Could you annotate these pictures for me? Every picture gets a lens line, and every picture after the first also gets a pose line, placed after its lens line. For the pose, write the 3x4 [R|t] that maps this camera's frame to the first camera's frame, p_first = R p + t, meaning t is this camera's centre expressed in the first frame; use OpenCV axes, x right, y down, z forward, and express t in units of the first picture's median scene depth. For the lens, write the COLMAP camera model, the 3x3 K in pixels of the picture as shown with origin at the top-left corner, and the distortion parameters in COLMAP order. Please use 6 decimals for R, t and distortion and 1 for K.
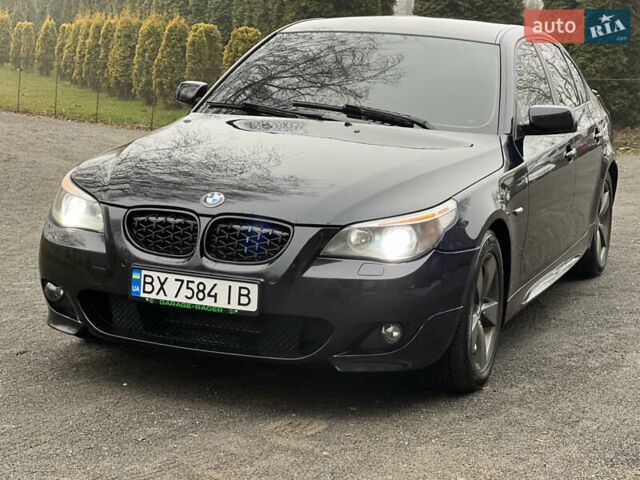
lens RADIAL K [[1412.3, 0, 320.0], [0, 1412.3, 240.0], [0, 0, 1]] dist [0.240523, 0.161731]
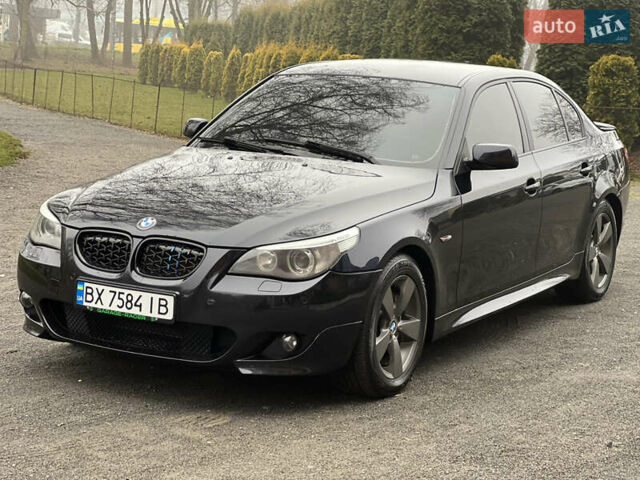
lens RADIAL K [[1412.3, 0, 320.0], [0, 1412.3, 240.0], [0, 0, 1]] dist [0.240523, 0.161731]
pose [[0.988556, 0.019741, -0.149559, 0.242325], [-0.022193, 0.999645, -0.014743, -0.000745], [0.149214, 0.017894, 0.988643, -0.132921]]
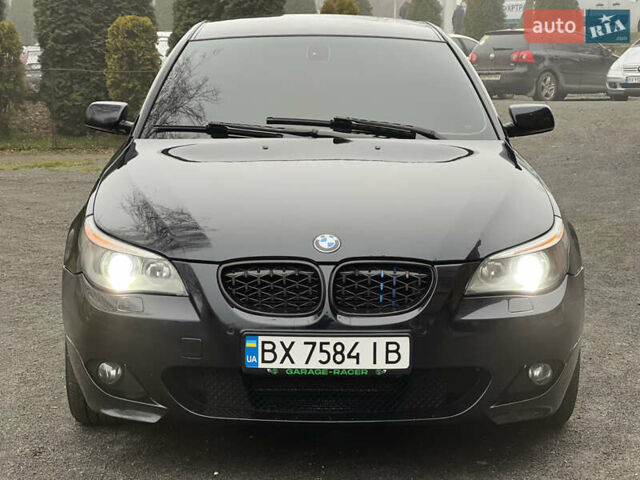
lens RADIAL K [[1412.3, 0, 320.0], [0, 1412.3, 240.0], [0, 0, 1]] dist [0.240523, 0.161731]
pose [[0.932247, -0.099718, 0.347811, -0.377760], [0.096217, 0.994984, 0.027371, -0.054713], [-0.348795, 0.007949, 0.937165, 0.206385]]
